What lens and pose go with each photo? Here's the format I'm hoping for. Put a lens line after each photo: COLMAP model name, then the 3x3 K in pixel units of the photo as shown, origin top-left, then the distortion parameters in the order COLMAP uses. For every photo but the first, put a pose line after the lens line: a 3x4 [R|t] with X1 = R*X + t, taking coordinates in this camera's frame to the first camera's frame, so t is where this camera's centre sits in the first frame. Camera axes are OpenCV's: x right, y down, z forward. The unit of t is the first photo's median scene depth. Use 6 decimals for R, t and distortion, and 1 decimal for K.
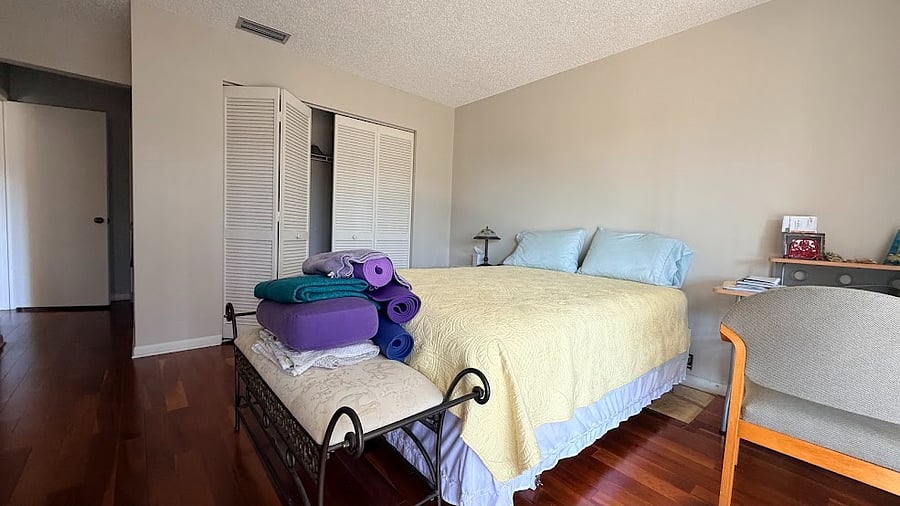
lens RADIAL K [[359.5, 0, 446.4], [0, 359.5, 251.2], [0, 0, 1]] dist [-0.001245, -0.000248]
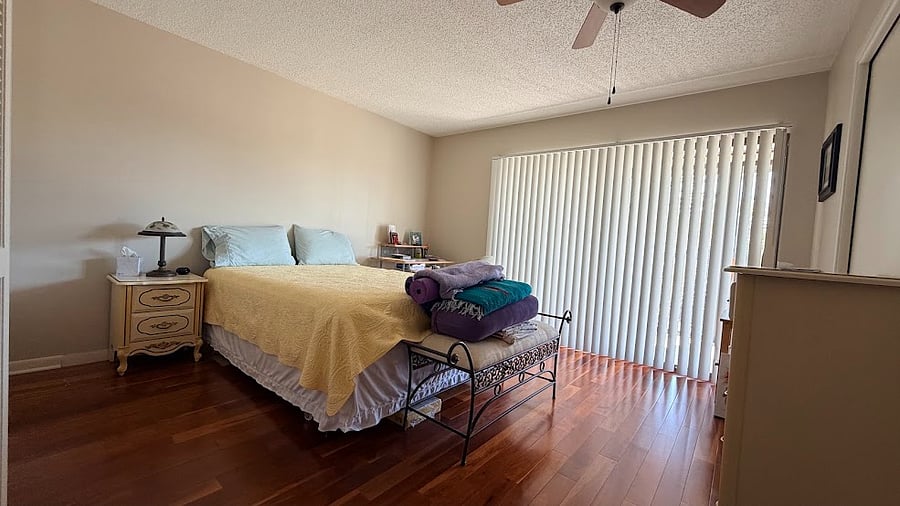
lens RADIAL K [[359.5, 0, 446.4], [0, 359.5, 251.2], [0, 0, 1]] dist [-0.001245, -0.000248]
pose [[-0.158980, -0.085080, 0.983609, -0.708828], [-0.008175, 0.996359, 0.084862, -0.069730], [-0.987248, 0.005450, -0.159097, 0.550467]]
